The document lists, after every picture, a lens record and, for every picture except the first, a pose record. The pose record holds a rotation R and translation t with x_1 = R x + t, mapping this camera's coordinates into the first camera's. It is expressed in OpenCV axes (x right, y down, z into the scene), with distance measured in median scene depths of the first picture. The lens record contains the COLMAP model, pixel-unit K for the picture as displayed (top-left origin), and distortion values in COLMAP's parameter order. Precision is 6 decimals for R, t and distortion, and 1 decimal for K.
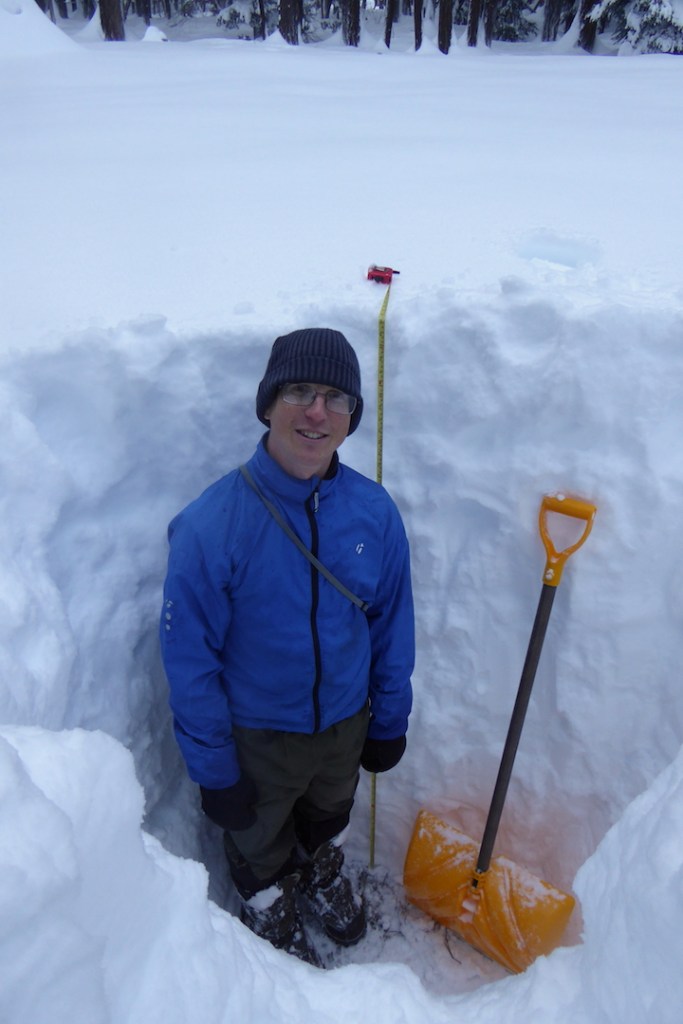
lens RADIAL K [[765.4, 0, 345.3], [0, 765.4, 525.6], [0, 0, 1]] dist [-0.048176, 0.024882]
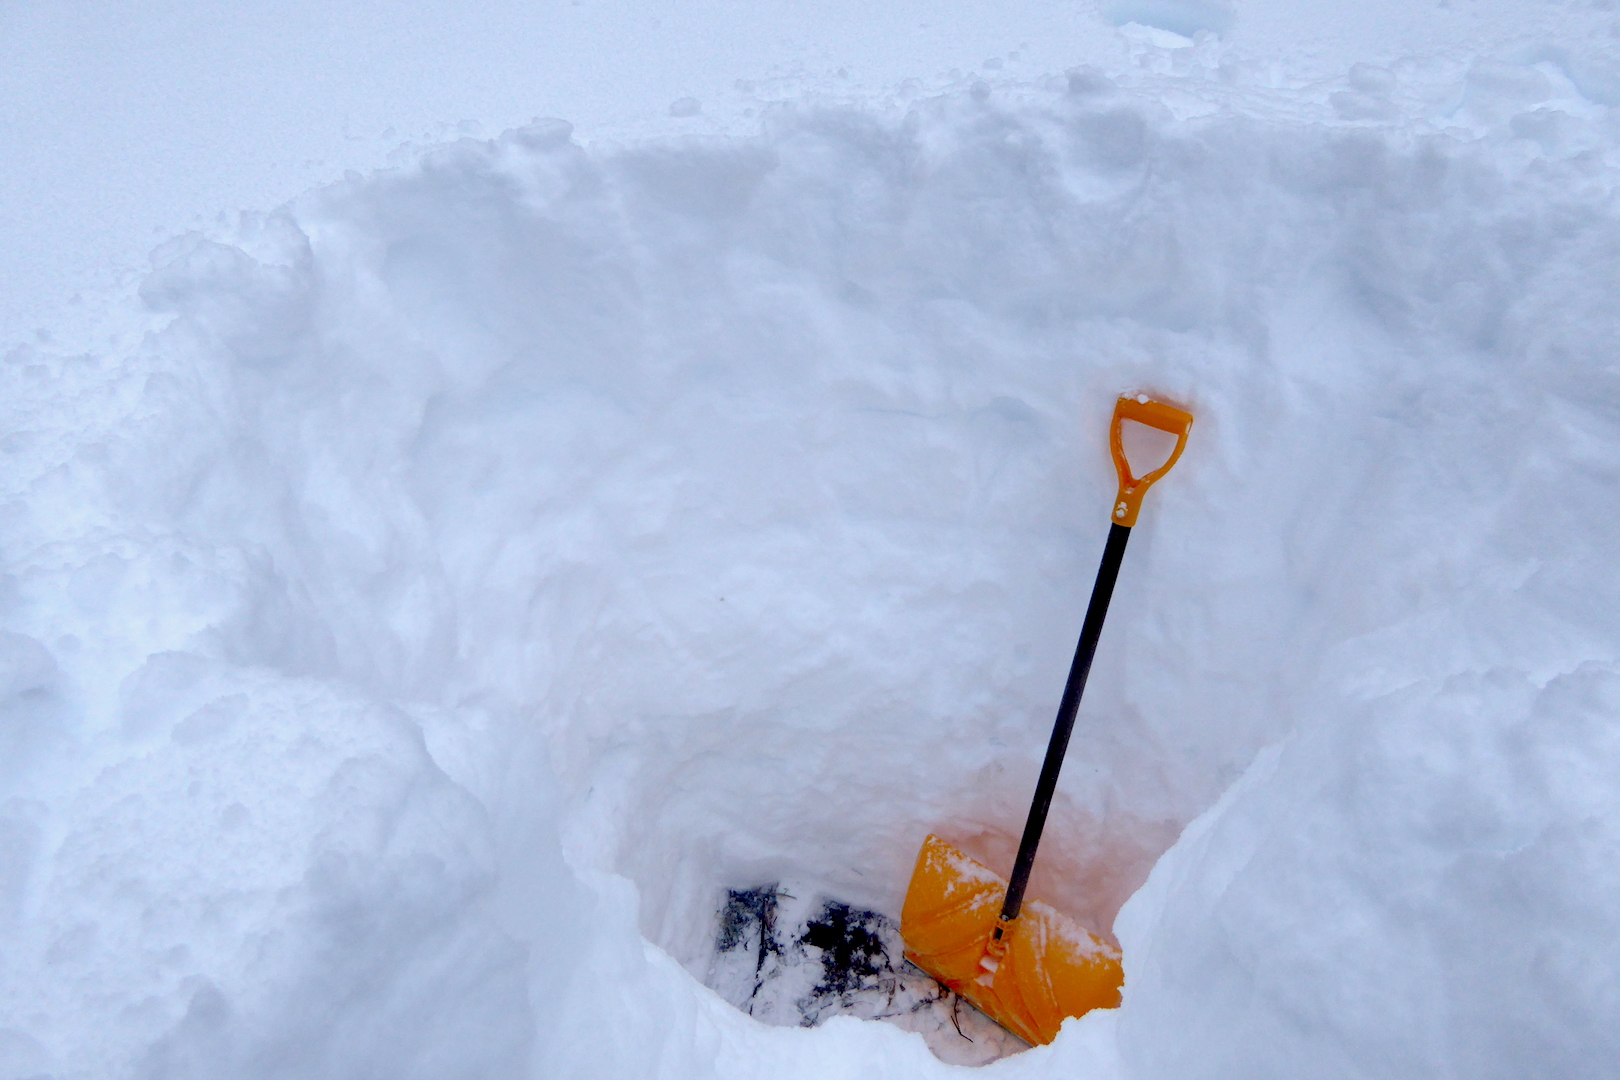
lens RADIAL K [[1208.0, 0, 811.9], [0, 1208.0, 590.3], [0, 0, 1]] dist [-0.062054, 0.032857]
pose [[0.999574, 0.023566, -0.017222, 0.006102], [-0.020730, 0.988541, 0.149526, -0.019490], [0.020549, -0.149105, 0.988608, -0.088178]]
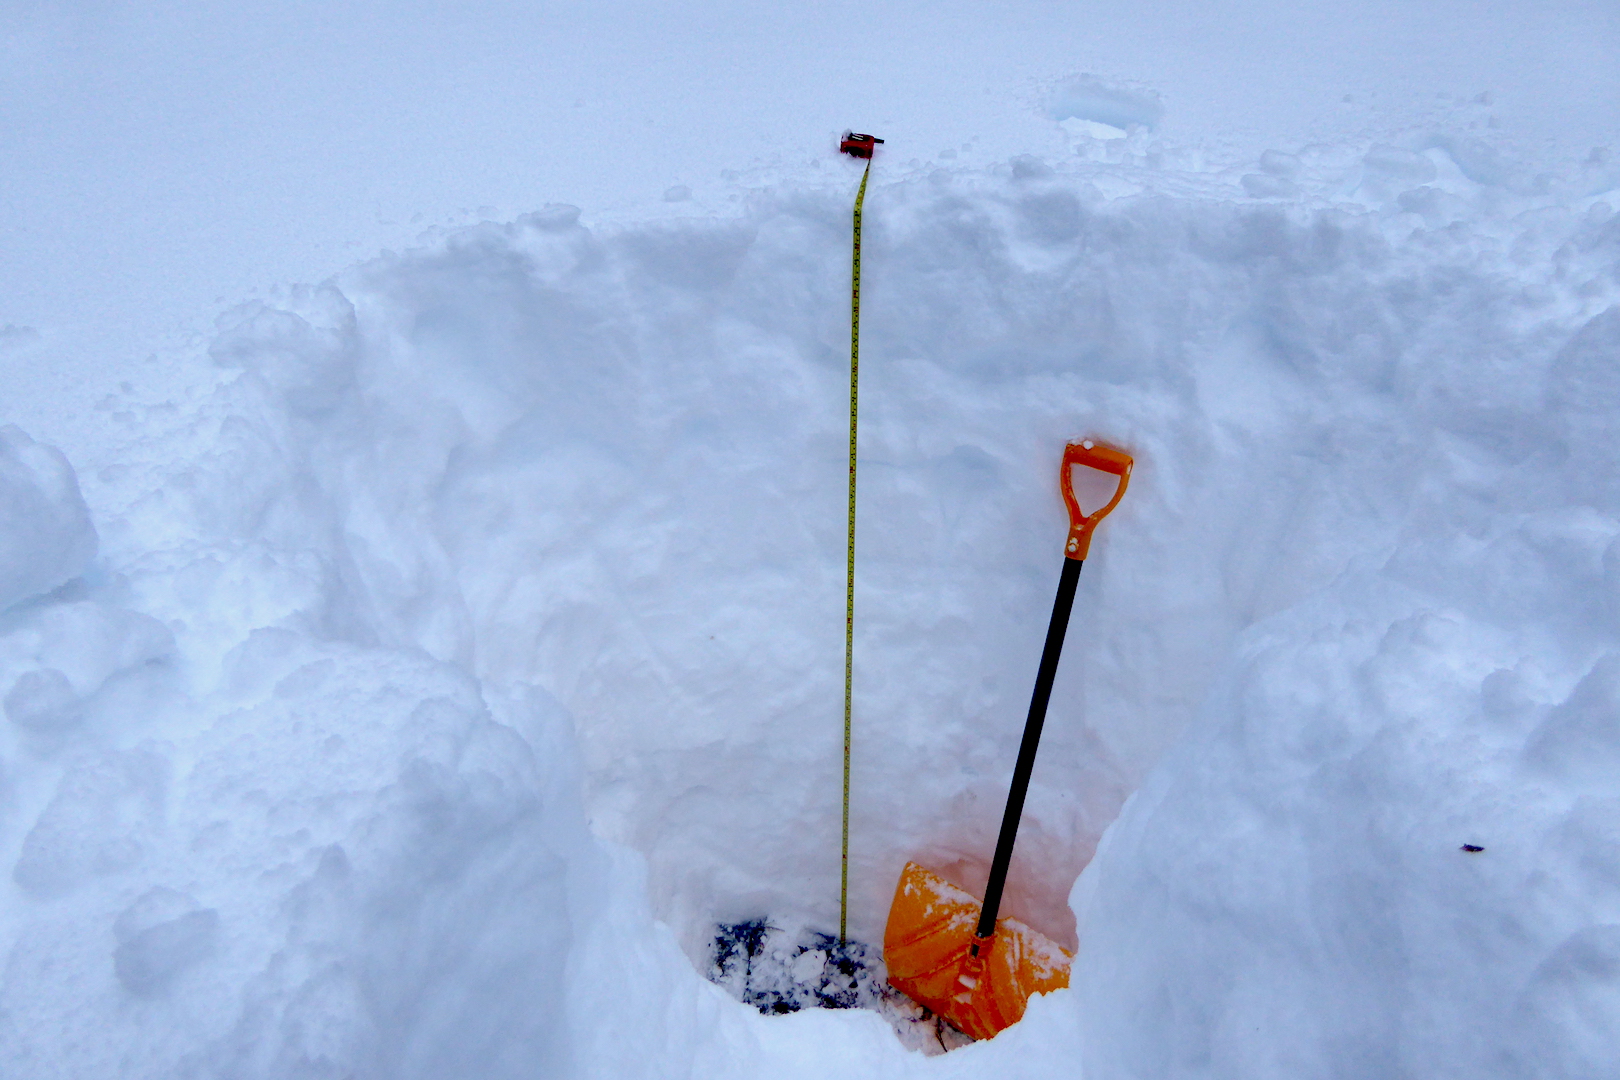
lens RADIAL K [[1208.0, 0, 812.3], [0, 1208.0, 585.1], [0, 0, 1]] dist [-0.062054, 0.032857]
pose [[0.999967, 0.007822, -0.002276, 0.006798], [-0.007627, 0.997070, 0.076115, 0.011577], [0.002865, -0.076095, 0.997096, -0.191299]]
